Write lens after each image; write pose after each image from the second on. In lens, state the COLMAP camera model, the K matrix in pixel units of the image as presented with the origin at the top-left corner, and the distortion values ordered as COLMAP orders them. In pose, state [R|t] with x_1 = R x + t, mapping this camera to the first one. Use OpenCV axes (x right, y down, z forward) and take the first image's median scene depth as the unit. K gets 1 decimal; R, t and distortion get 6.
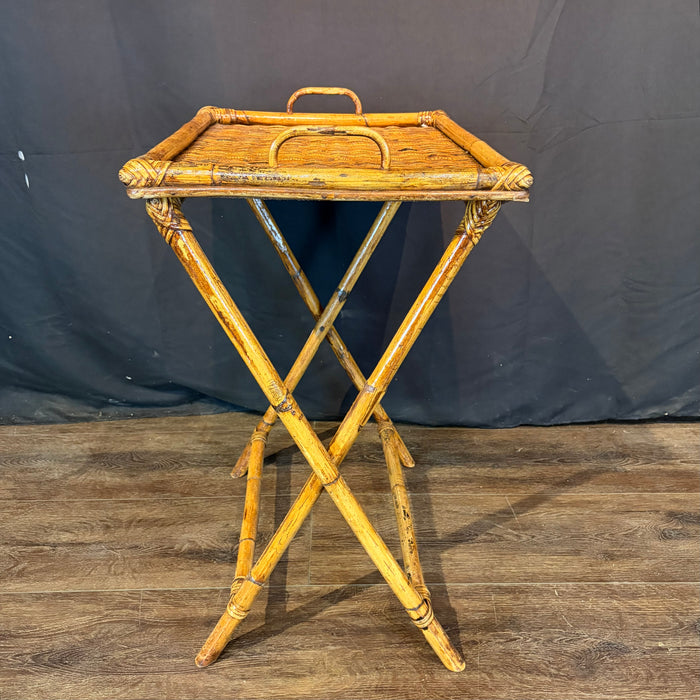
lens RADIAL K [[745.9, 0, 350.5], [0, 745.9, 352.6], [0, 0, 1]] dist [0.023787, 0.000000]
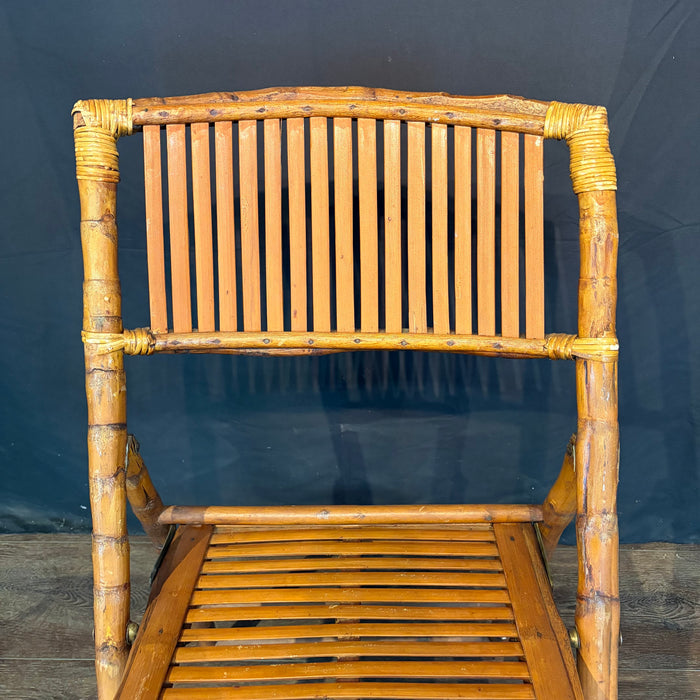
lens RADIAL K [[732.9, 0, 351.2], [0, 732.9, 347.3], [0, 0, 1]] dist [0.021353, 0.000000]
pose [[0.998941, 0.019297, -0.041760, 0.034936], [-0.012368, 0.987001, 0.160238, -0.322575], [0.044310, -0.159552, 0.986195, 0.251831]]
